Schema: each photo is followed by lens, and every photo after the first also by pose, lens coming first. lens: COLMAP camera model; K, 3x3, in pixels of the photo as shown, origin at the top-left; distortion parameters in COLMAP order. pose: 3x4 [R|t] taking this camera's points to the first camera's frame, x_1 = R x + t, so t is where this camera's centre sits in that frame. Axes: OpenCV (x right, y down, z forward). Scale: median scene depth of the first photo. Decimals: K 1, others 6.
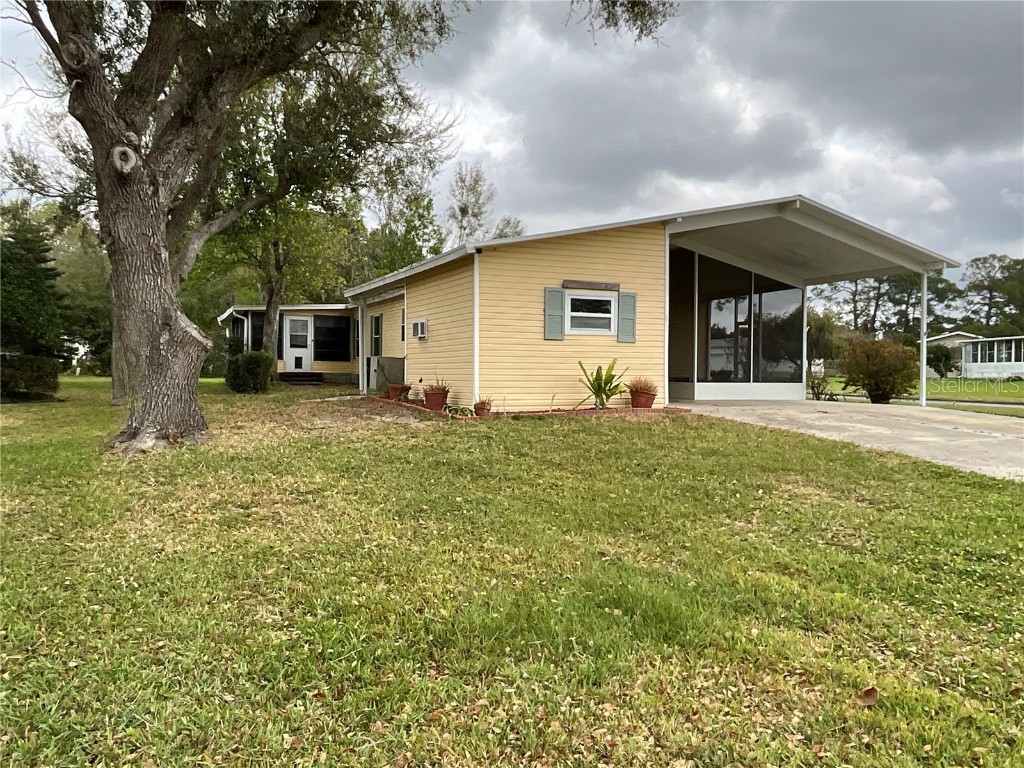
lens RADIAL K [[812.1, 0, 506.6], [0, 812.1, 392.9], [0, 0, 1]] dist [-0.004115, 0.010767]
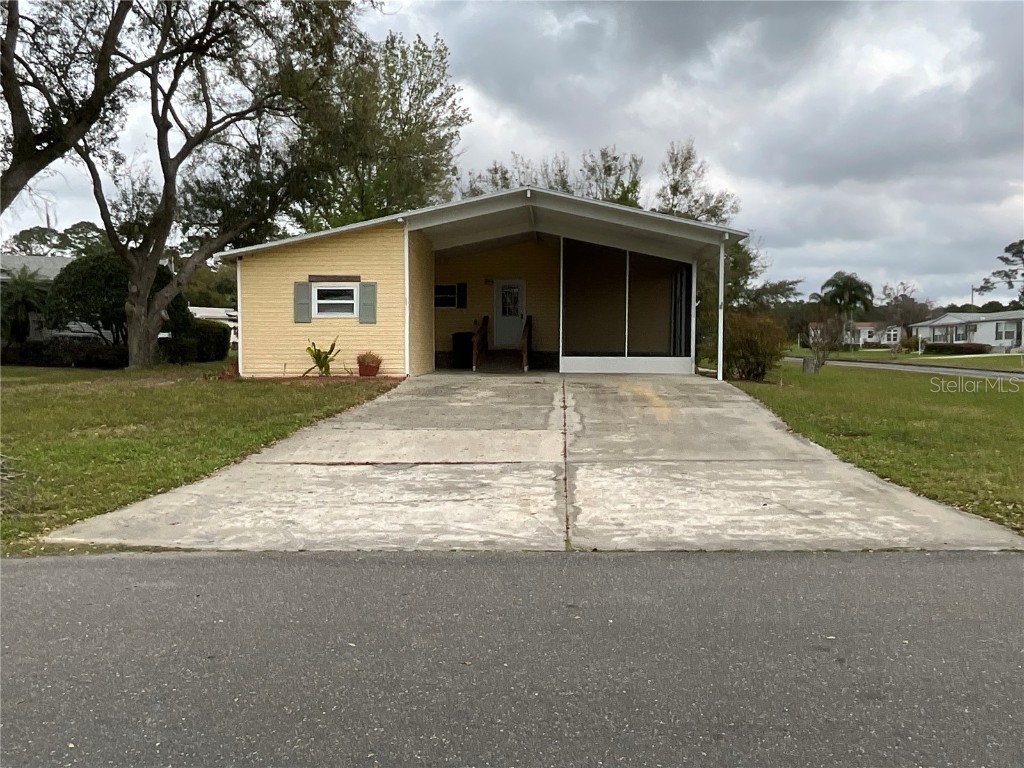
lens RADIAL K [[812.1, 0, 516.2], [0, 812.1, 378.9], [0, 0, 1]] dist [-0.004115, 0.010767]
pose [[0.887041, 0.013595, -0.461490, 0.426118], [-0.008345, 0.999875, 0.013414, 0.001955], [0.461615, -0.008047, 0.887044, 0.004874]]
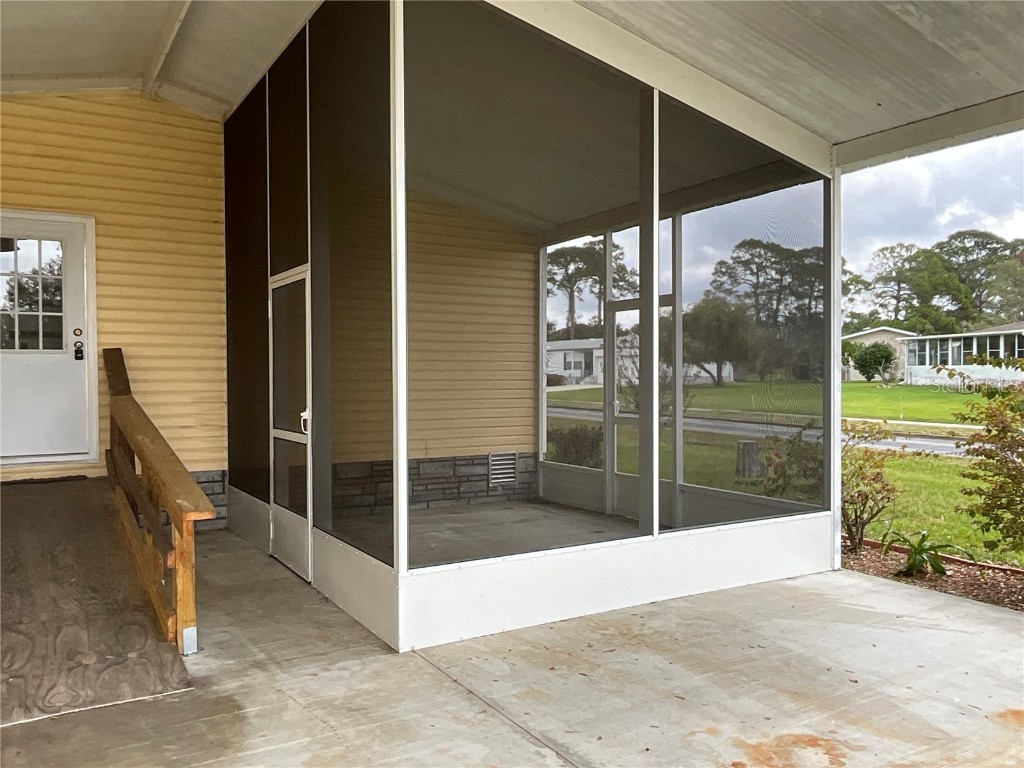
lens RADIAL K [[812.1, 0, 507.0], [0, 812.1, 383.6], [0, 0, 1]] dist [-0.004115, 0.010767]
pose [[0.992754, -0.014501, 0.119285, 0.147315], [0.015530, 0.999850, -0.007708, -0.037288], [-0.119155, 0.009505, 0.992830, 0.490453]]
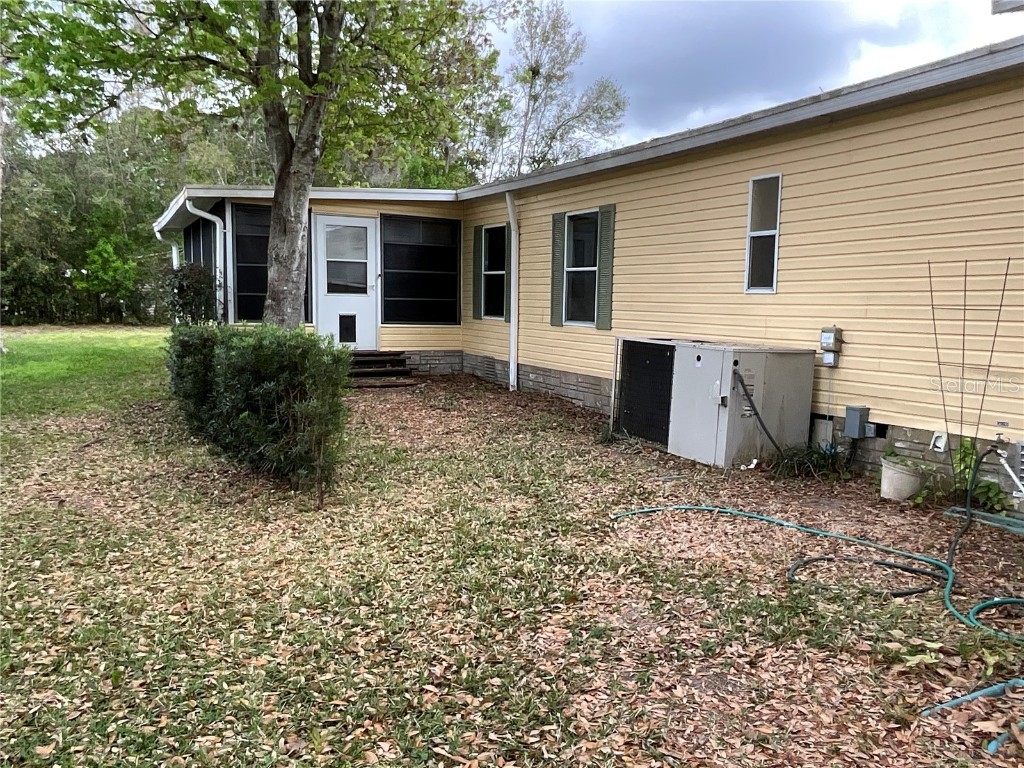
lens RADIAL K [[812.1, 0, 509.3], [0, 812.1, 382.9], [0, 0, 1]] dist [-0.004115, 0.010767]
pose [[0.998532, -0.001018, 0.054159, -0.194912], [-0.003205, 0.996962, 0.077827, -0.041973], [-0.054074, -0.077886, 0.995495, 0.571487]]
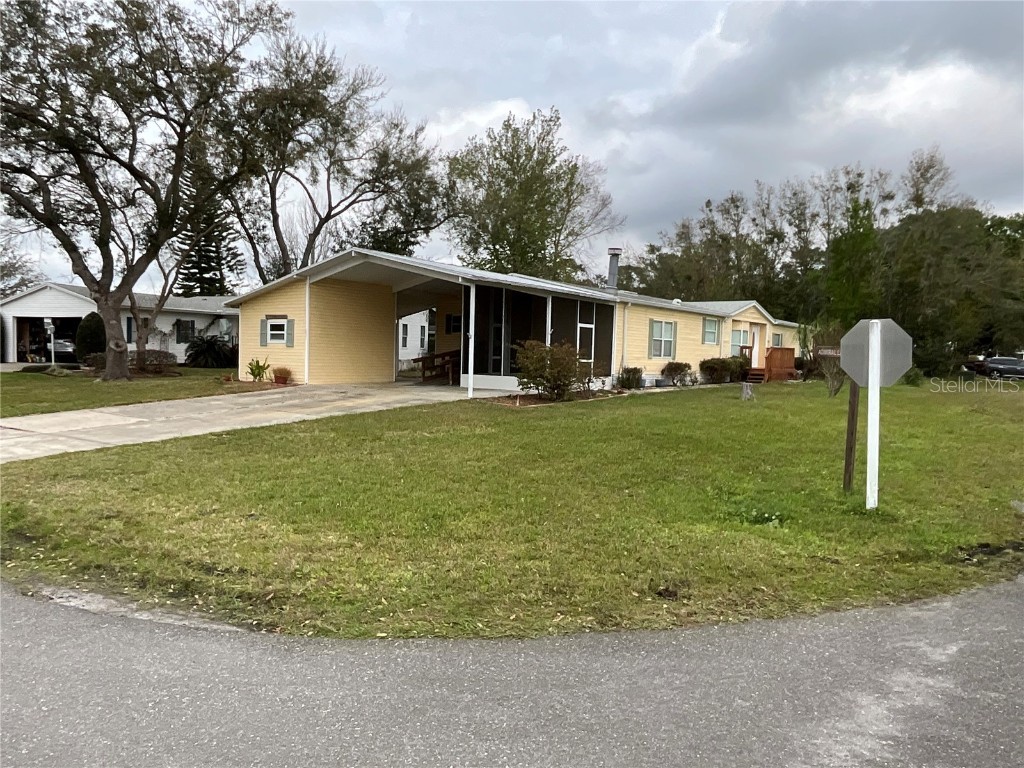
lens RADIAL K [[718.5, 0, 509.0], [0, 718.5, 386.3], [0, 0, 1]] dist [-0.000300, 0.000147]
pose [[0.485263, 0.039767, -0.873464, 0.821665], [-0.037763, 0.998986, 0.024502, -0.015071], [0.873552, 0.021095, 0.486273, 0.303869]]
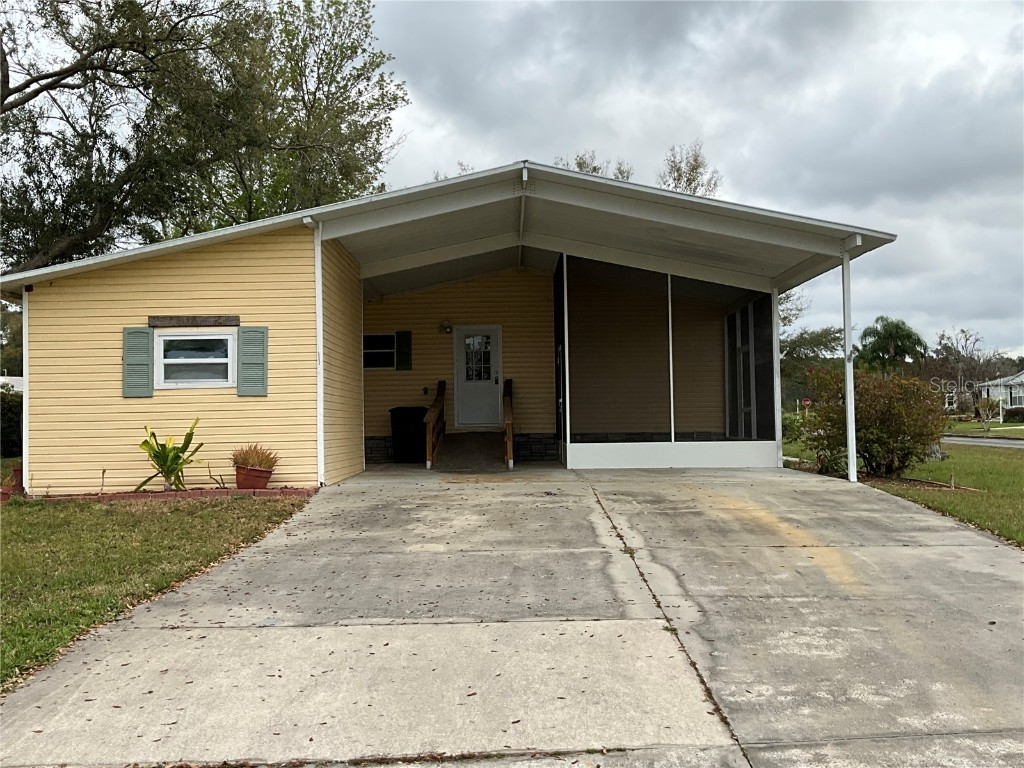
lens RADIAL K [[1021.9, 0, 513.8], [0, 1021.9, 392.6], [0, 0, 1]] dist [0.036108, 0.000000]
pose [[0.911639, -0.032888, -0.409674, 0.339317], [0.012273, 0.998527, -0.052848, -0.006708], [0.410809, 0.043150, 0.910700, 0.125069]]
